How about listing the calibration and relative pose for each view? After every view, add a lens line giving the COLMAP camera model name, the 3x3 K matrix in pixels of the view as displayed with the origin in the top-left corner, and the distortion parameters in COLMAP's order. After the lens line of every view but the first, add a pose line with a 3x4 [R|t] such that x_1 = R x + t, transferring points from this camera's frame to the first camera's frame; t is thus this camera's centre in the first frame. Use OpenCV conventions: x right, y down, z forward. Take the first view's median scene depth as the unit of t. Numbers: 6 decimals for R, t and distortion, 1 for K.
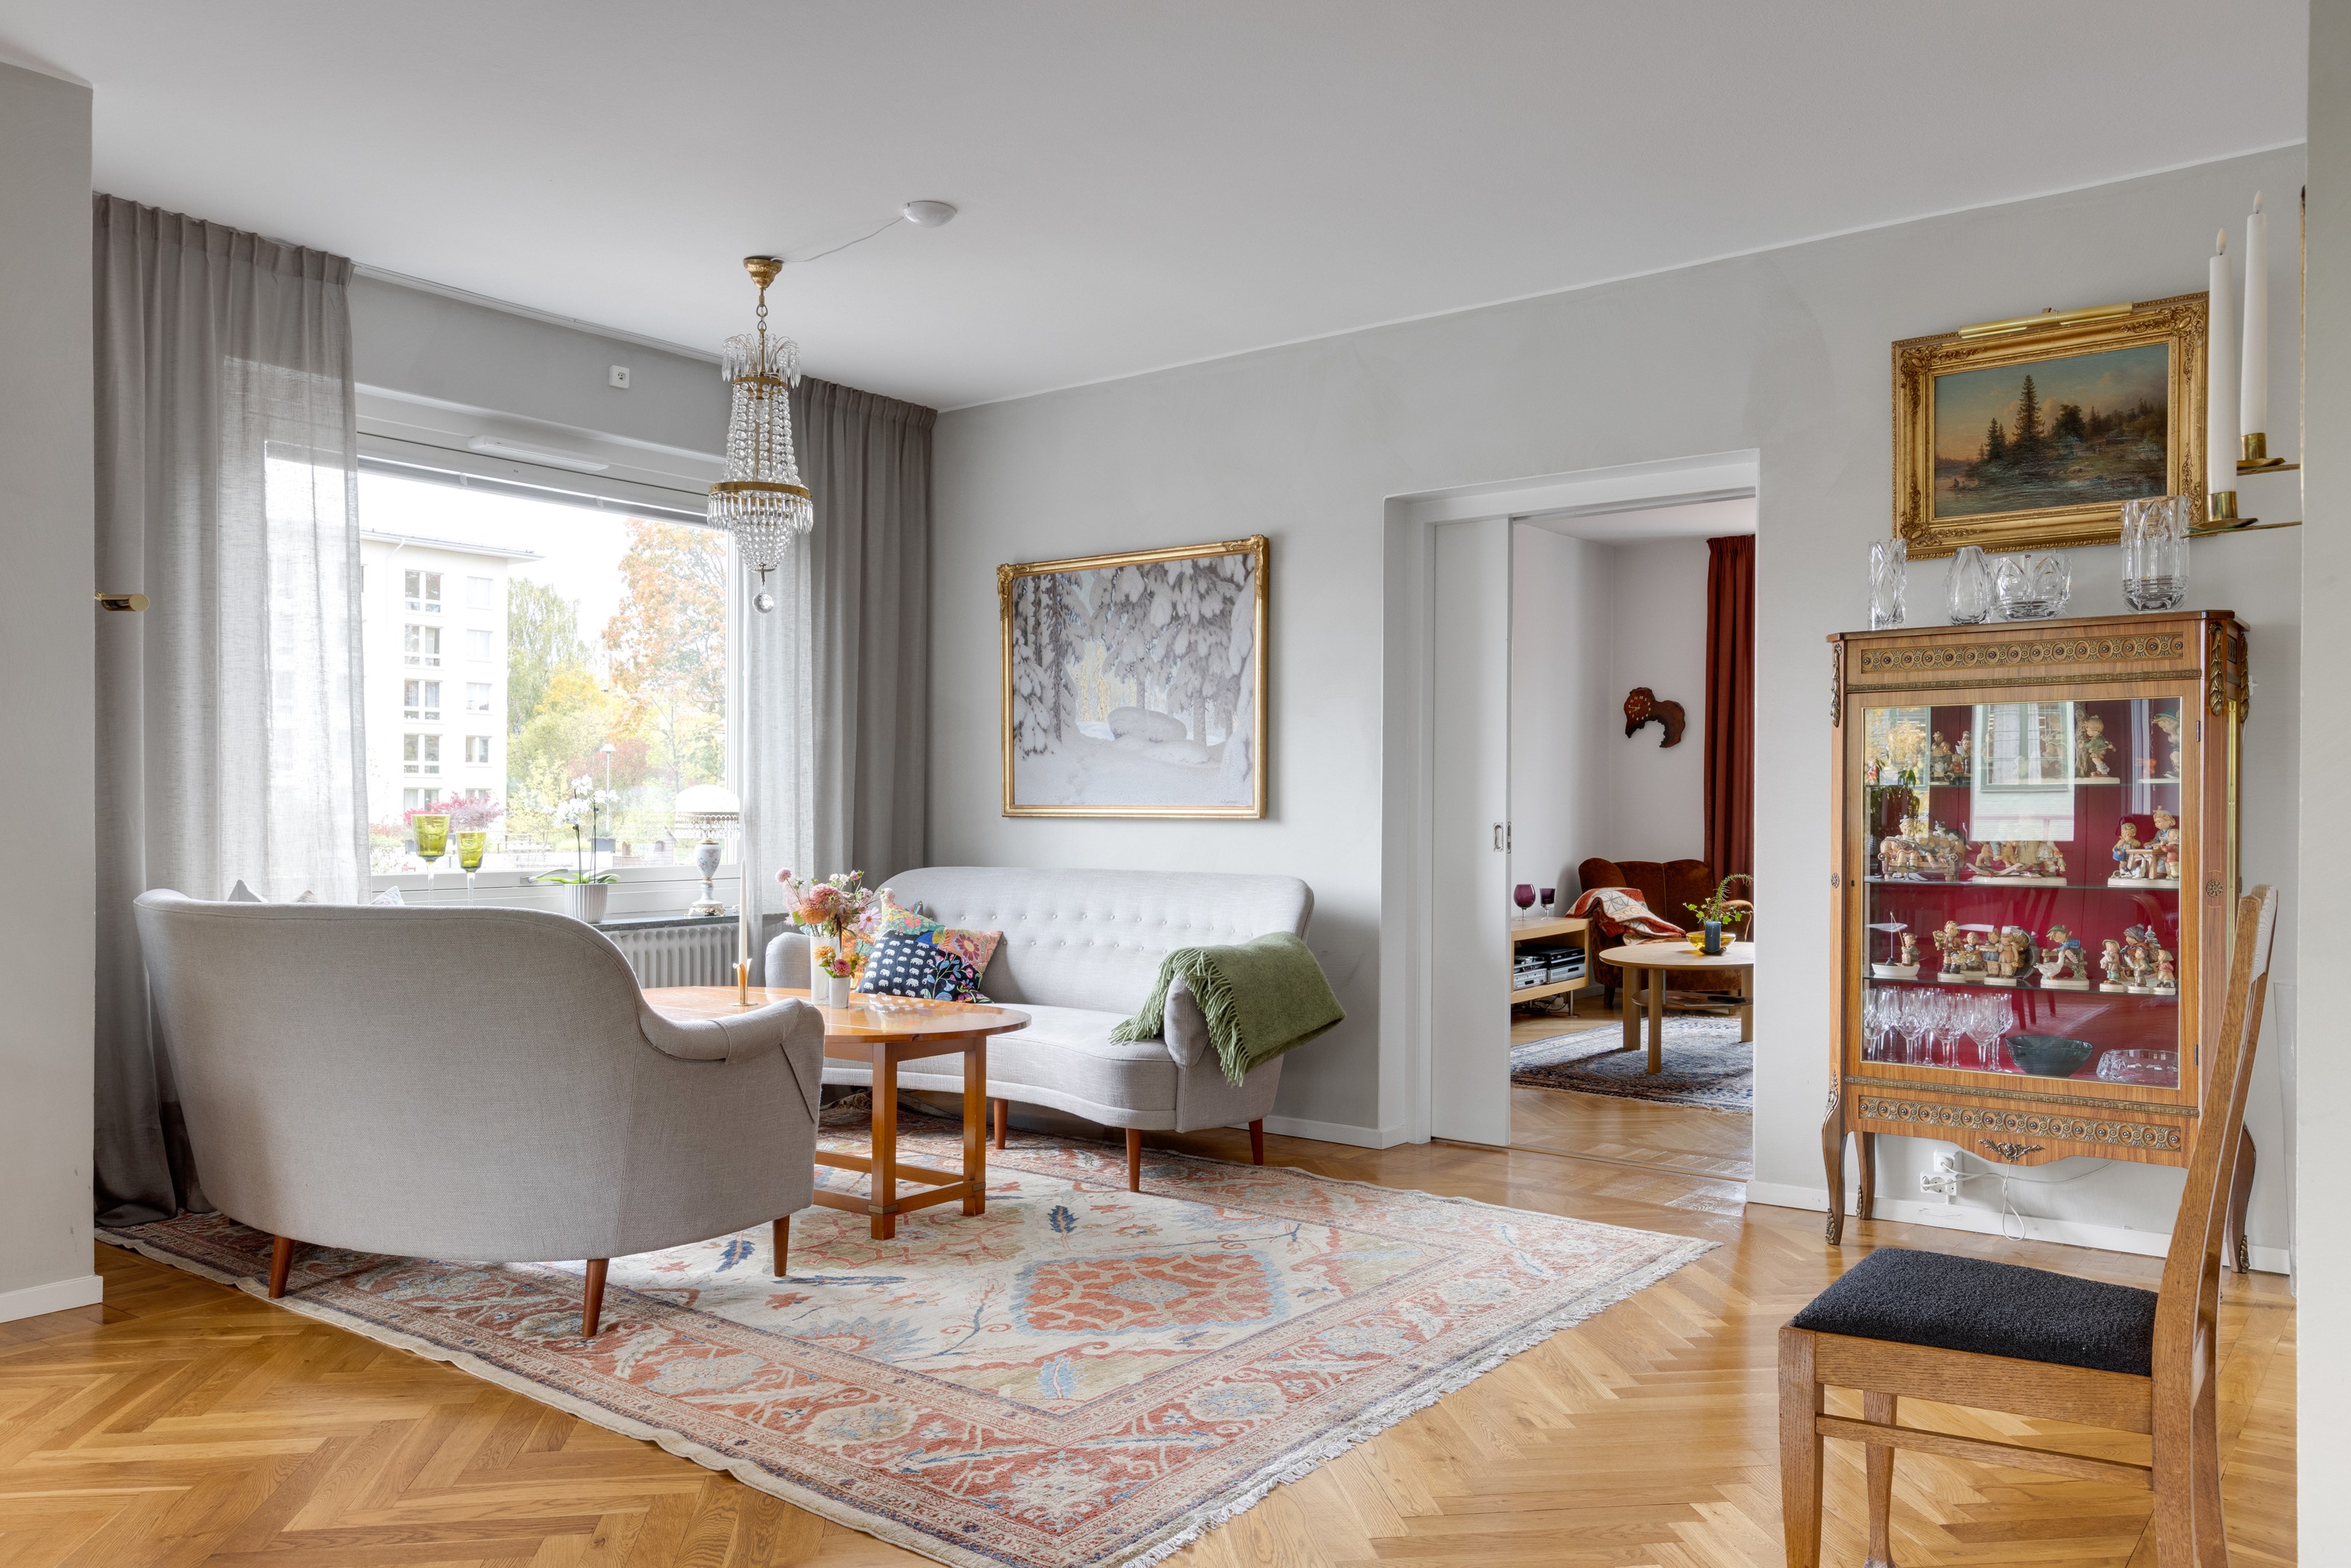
lens RADIAL K [[1719.2, 0, 1183.4], [0, 1719.2, 799.7], [0, 0, 1]] dist [0.007270, 0.000772]
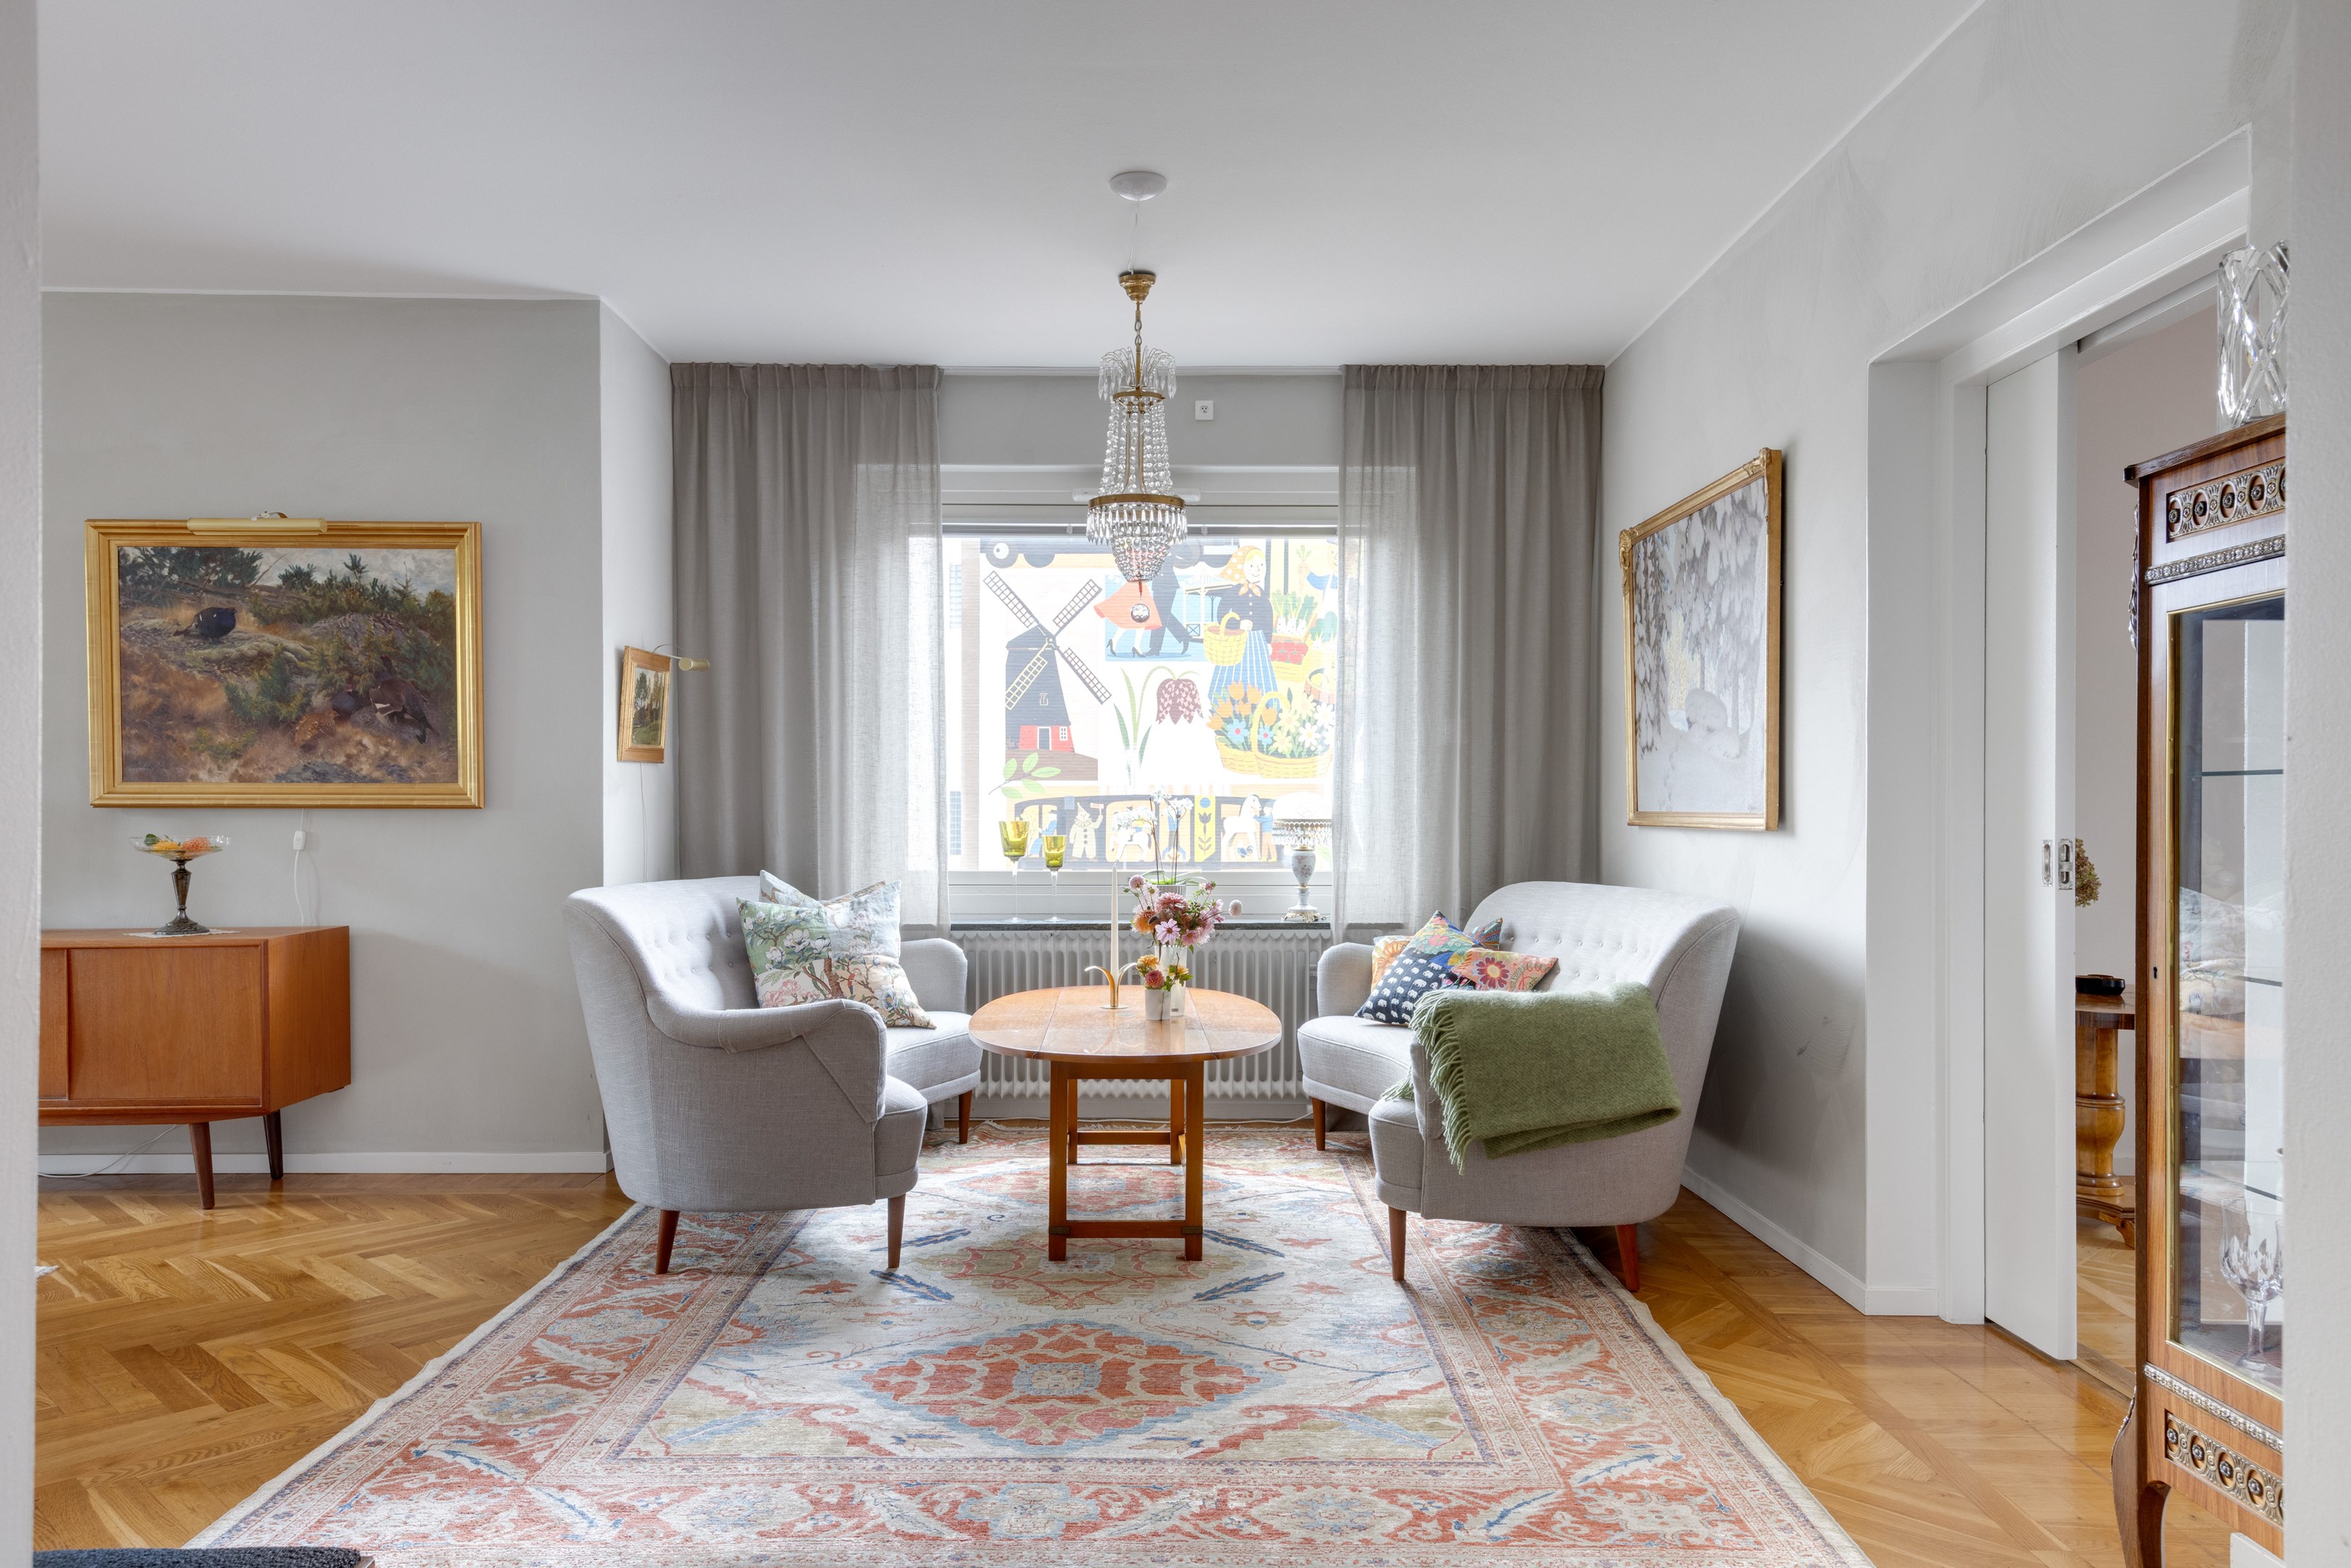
lens RADIAL K [[1587.6, 0, 1110.1], [0, 1587.6, 807.2], [0, 0, 1]] dist [0.027485, -0.004836]
pose [[0.608534, -0.002847, -0.793523, 0.504527], [0.005079, 0.999987, 0.000306, -0.000871], [0.793511, -0.004217, 0.608541, 0.429667]]
